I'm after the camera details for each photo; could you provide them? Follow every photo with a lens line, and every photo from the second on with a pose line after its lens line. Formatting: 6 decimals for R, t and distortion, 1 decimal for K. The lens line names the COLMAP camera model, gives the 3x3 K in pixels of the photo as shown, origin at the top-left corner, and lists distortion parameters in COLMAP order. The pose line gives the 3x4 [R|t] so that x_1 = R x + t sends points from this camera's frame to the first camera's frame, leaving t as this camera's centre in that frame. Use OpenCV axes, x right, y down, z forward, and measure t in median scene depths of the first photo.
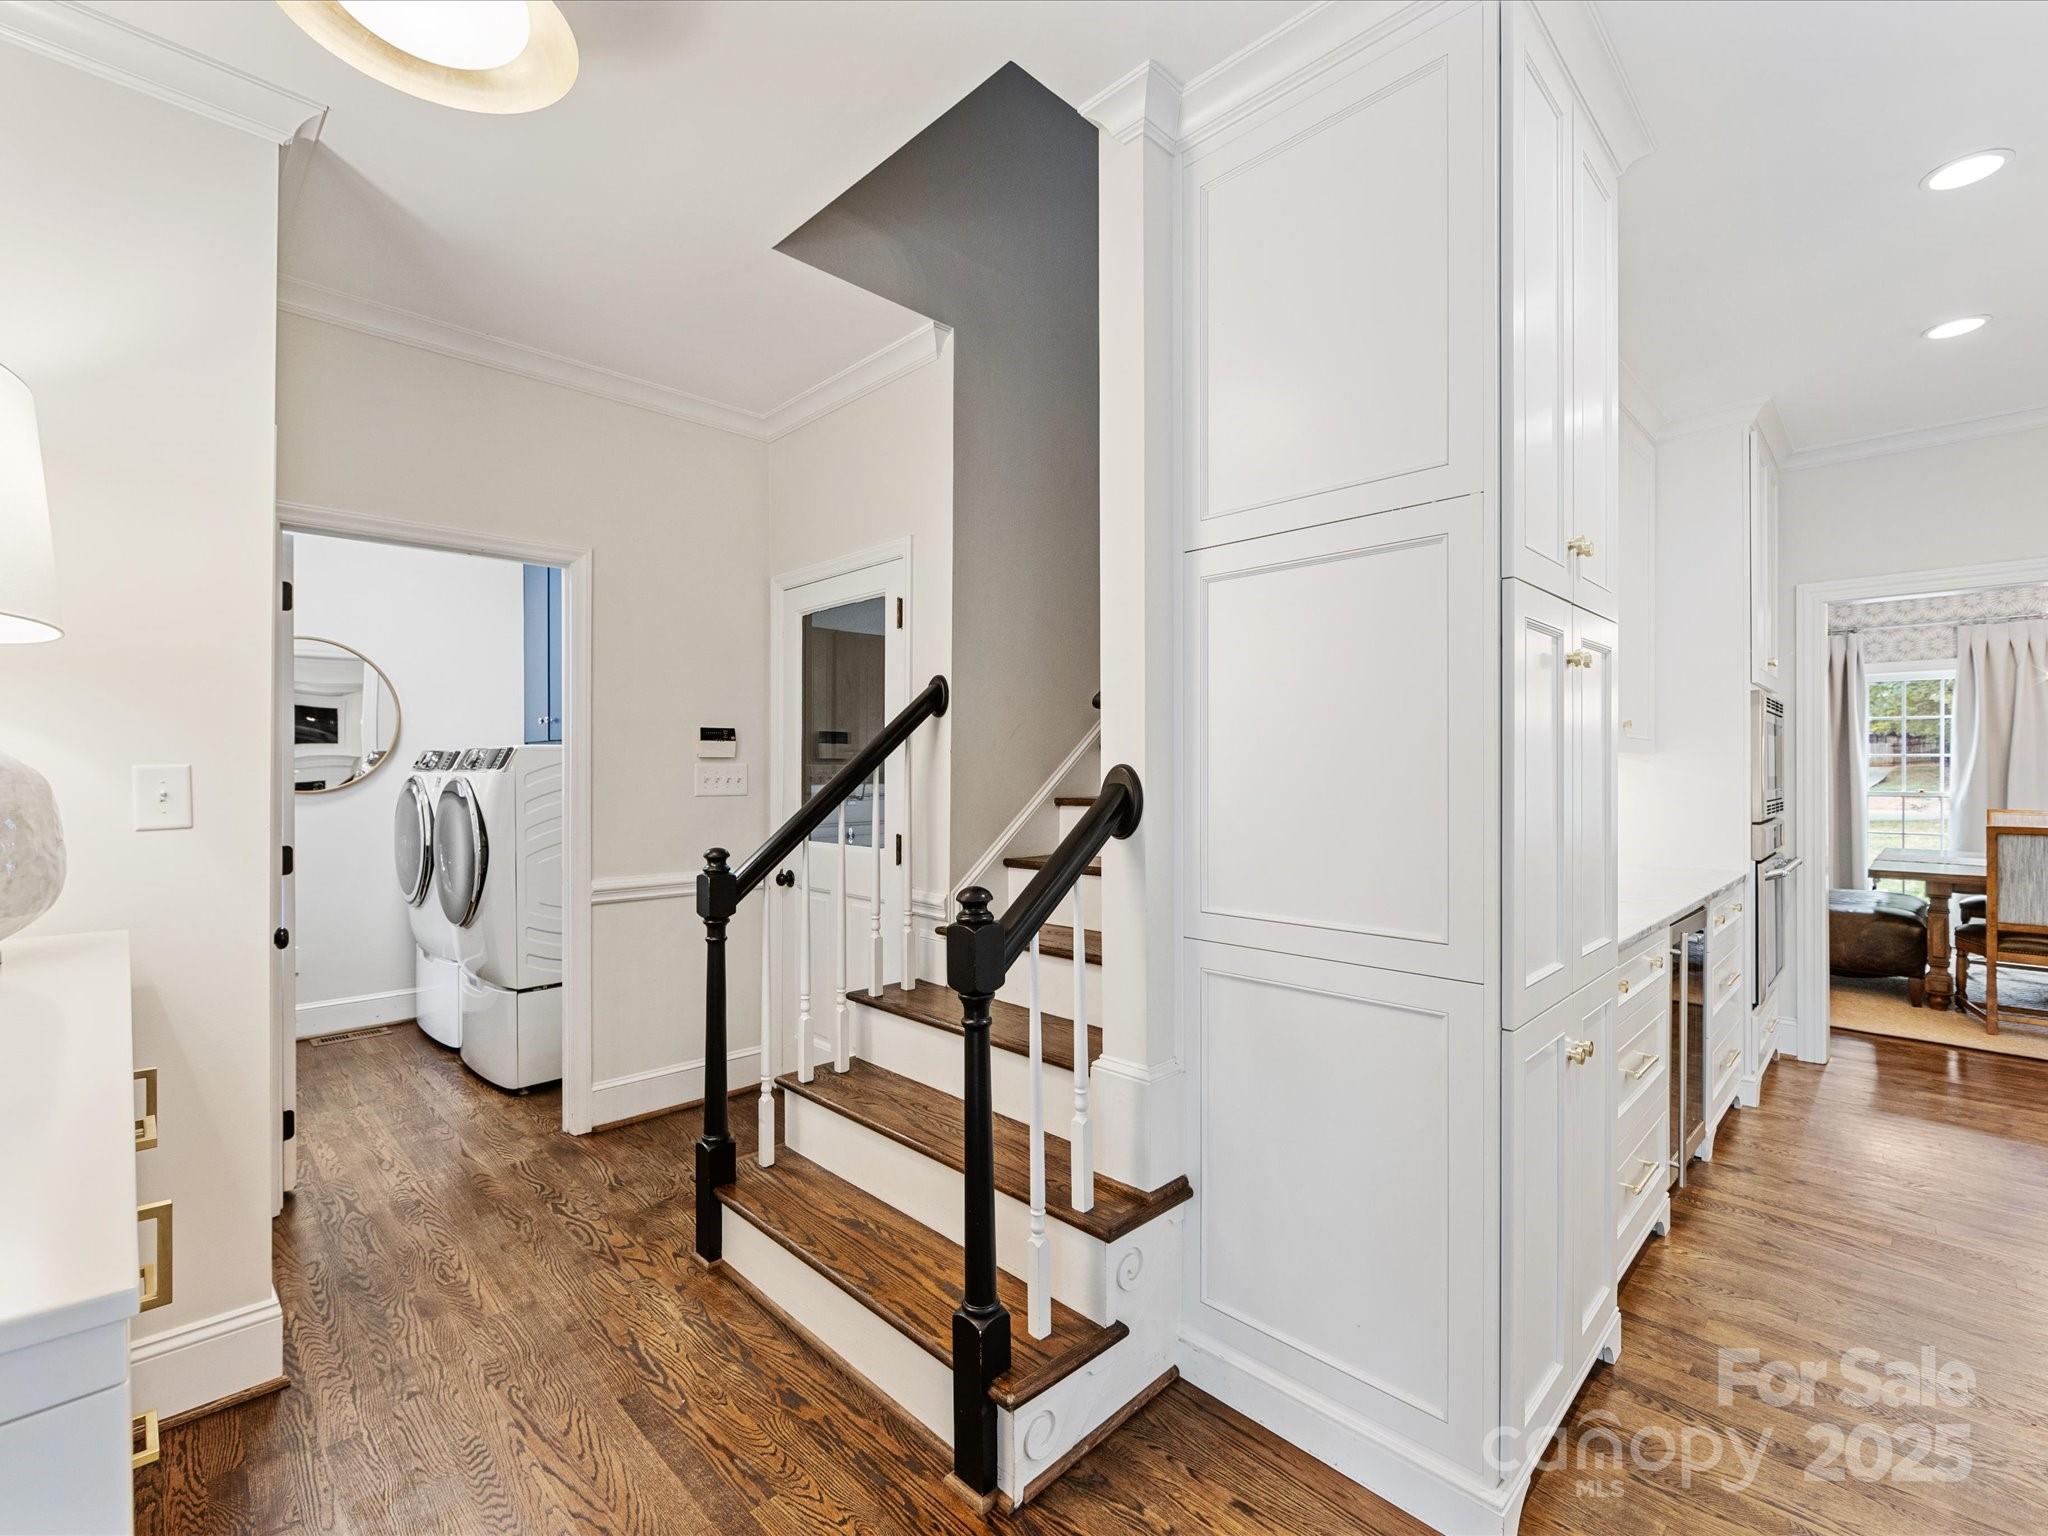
lens RADIAL K [[912.7, 0, 1022.9], [0, 912.7, 766.0], [0, 0, 1]] dist [-0.004749, 0.000493]
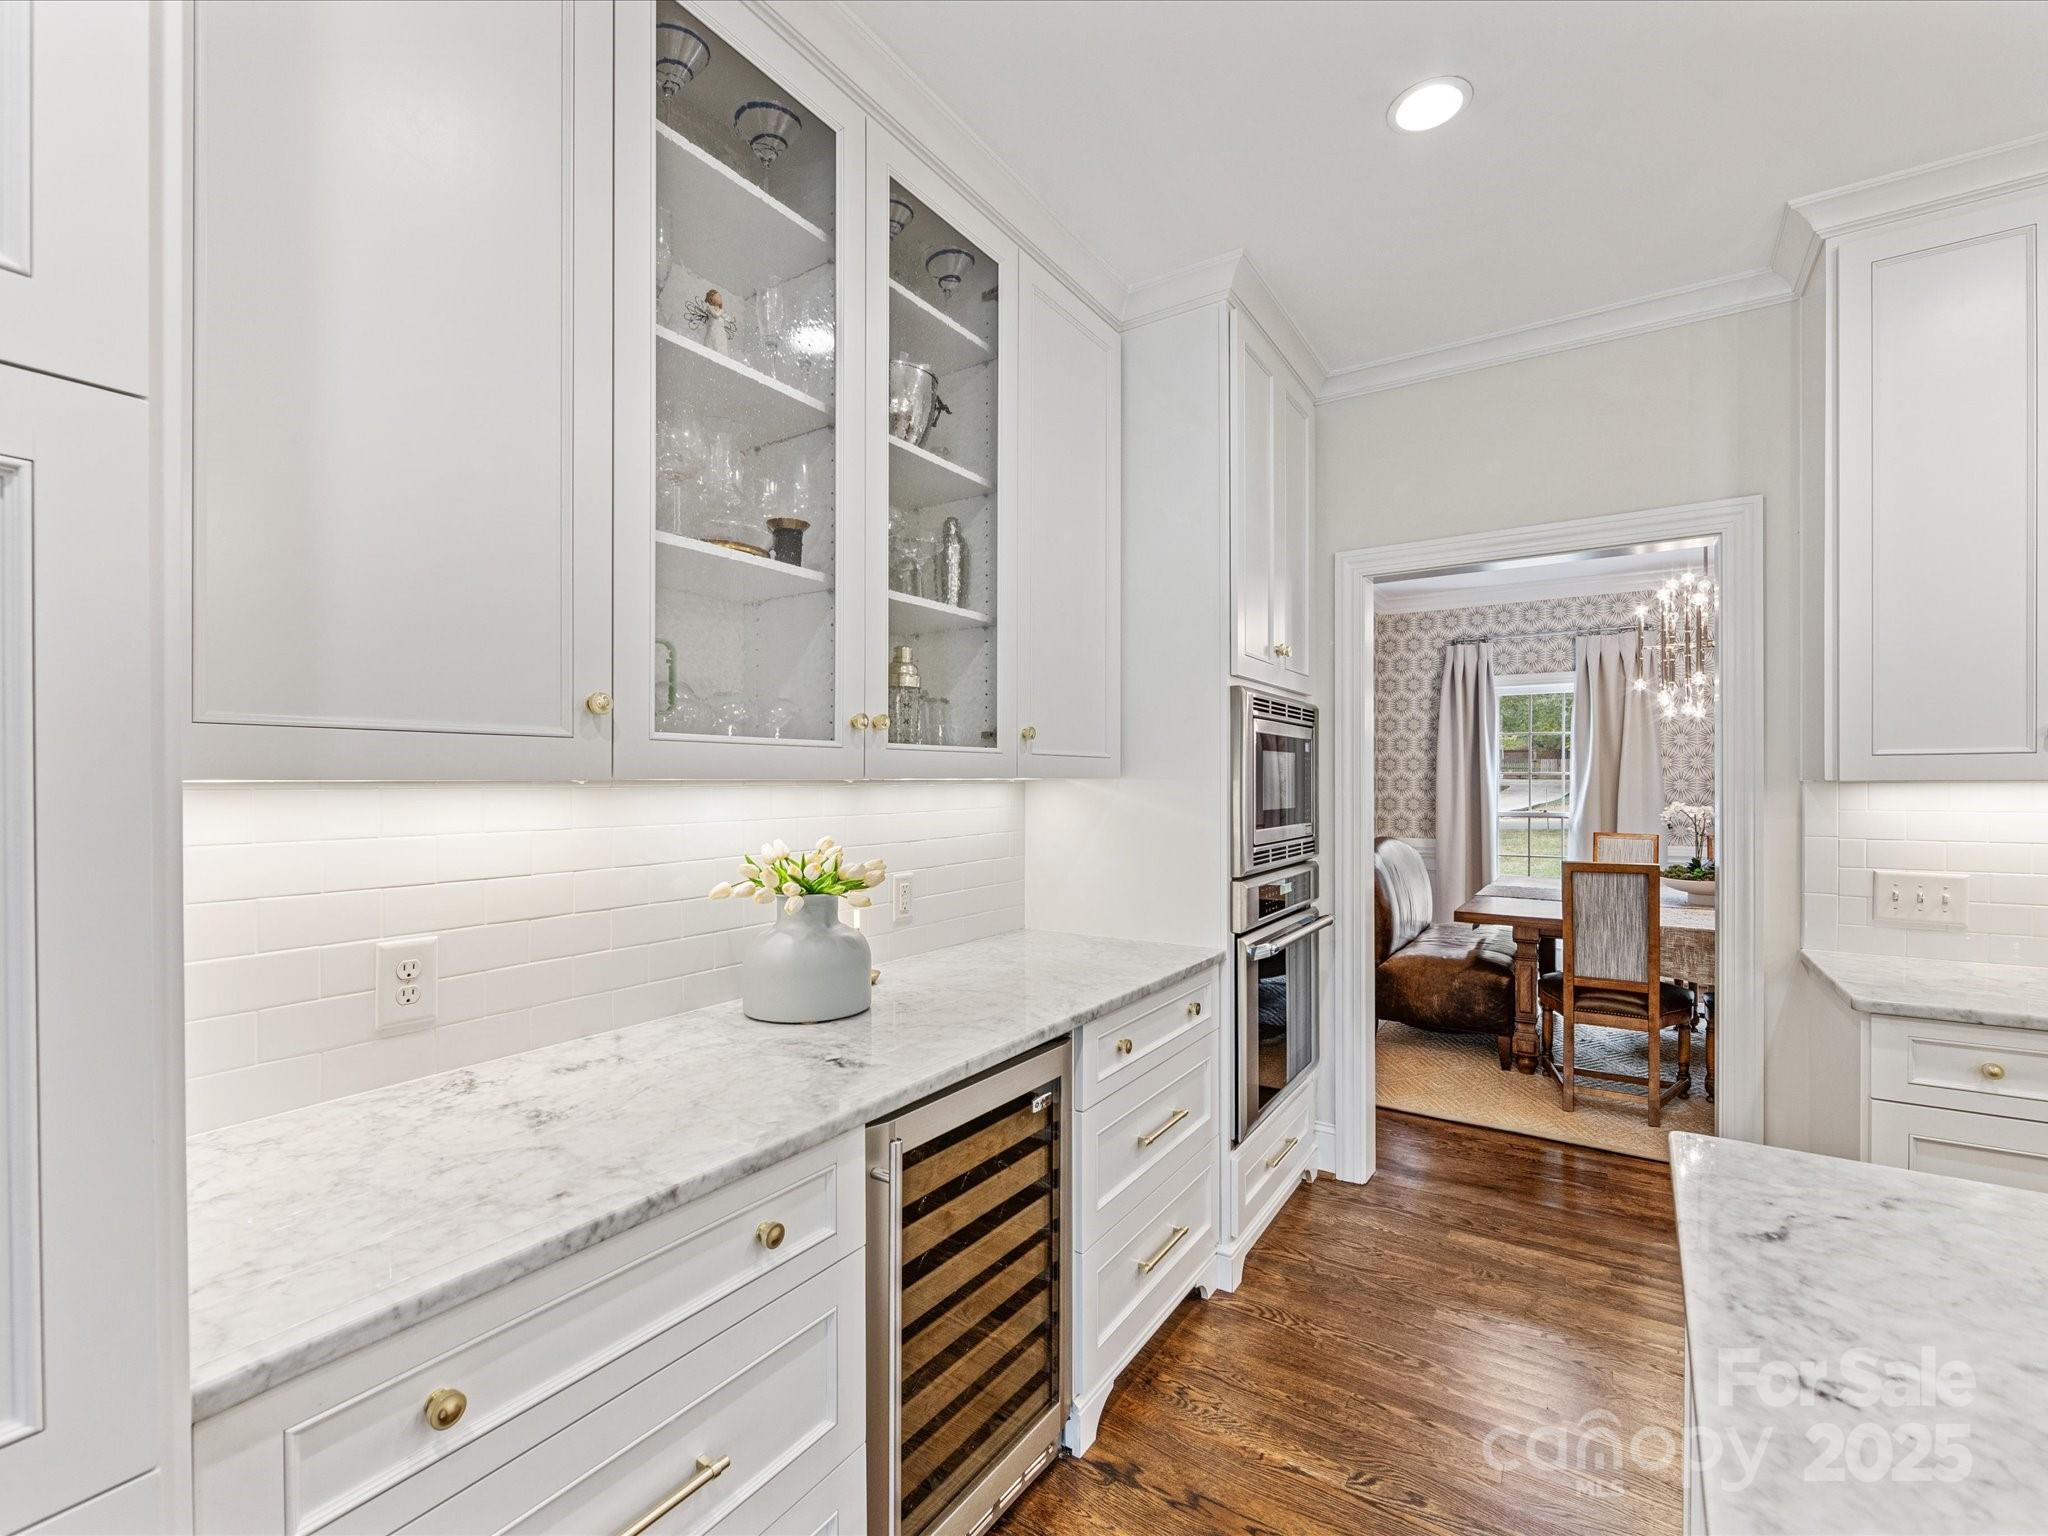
lens RADIAL K [[912.7, 0, 1021.3], [0, 912.7, 783.9], [0, 0, 1]] dist [-0.004749, 0.000493]
pose [[0.978363, -0.002999, 0.206875, 0.372091], [0.001698, 0.999978, 0.006461, -0.010552], [-0.206890, -0.005970, 0.978346, 0.264140]]
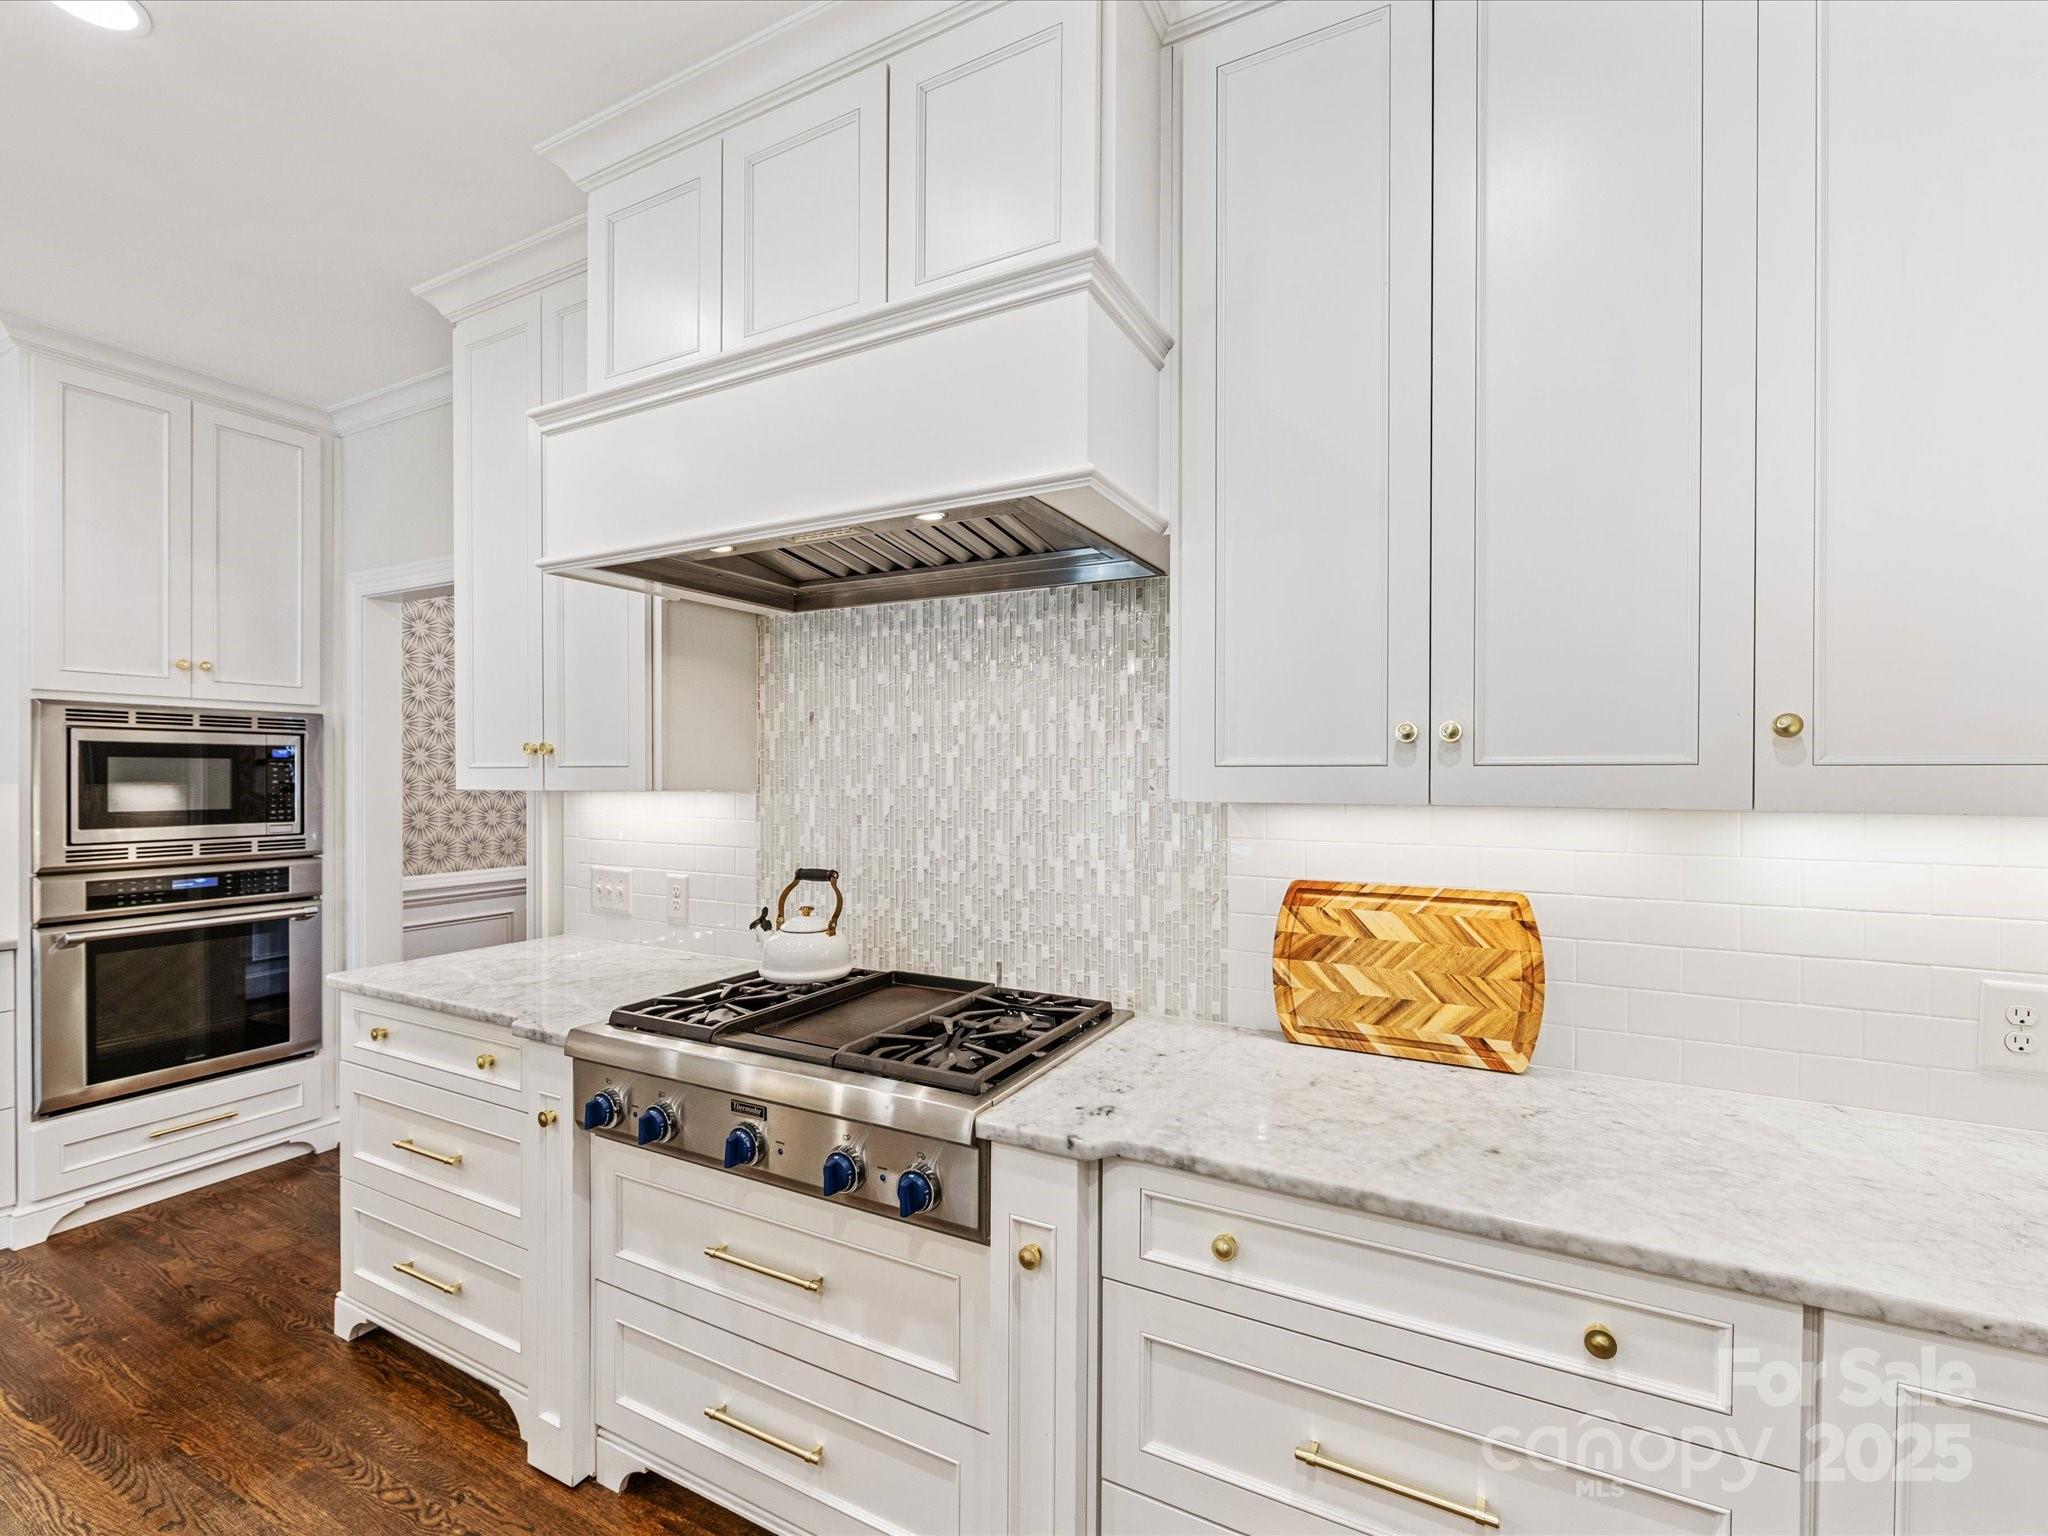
lens RADIAL K [[912.7, 0, 1032.4], [0, 912.7, 779.1], [0, 0, 1]] dist [-0.004749, 0.000493]
pose [[0.954975, 0.002418, 0.296675, 1.007287], [-0.005679, 0.999933, 0.010133, -0.021022], [-0.296631, -0.011362, 0.954925, 0.027095]]
